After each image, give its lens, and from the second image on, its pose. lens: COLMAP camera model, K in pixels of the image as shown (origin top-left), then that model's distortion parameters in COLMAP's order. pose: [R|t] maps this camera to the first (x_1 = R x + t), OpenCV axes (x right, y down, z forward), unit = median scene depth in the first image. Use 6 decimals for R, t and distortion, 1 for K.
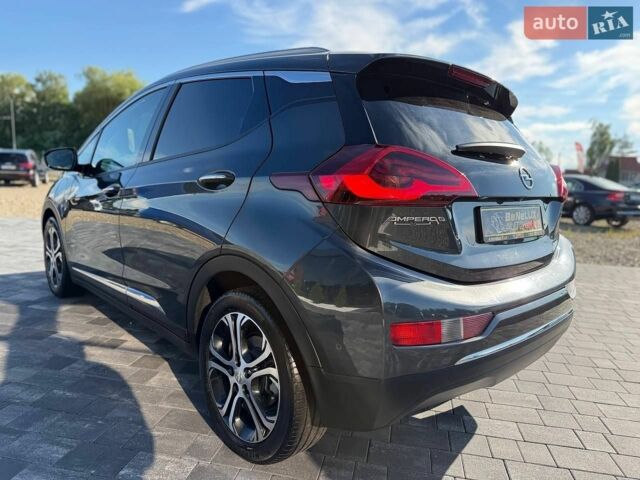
lens RADIAL K [[469.3, 0, 319.7], [0, 469.3, 224.5], [0, 0, 1]] dist [0.001796, 0.000494]
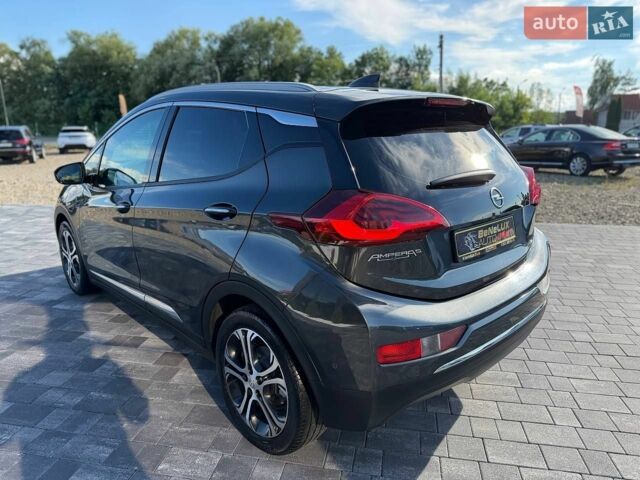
lens RADIAL K [[471.0, 0, 313.9], [0, 471.0, 221.3], [0, 0, 1]] dist [0.006269, -0.001766]
pose [[0.998461, -0.053530, -0.014511, 0.014450], [0.054632, 0.994345, 0.091063, -0.126085], [0.009554, -0.091715, 0.995739, -0.092873]]
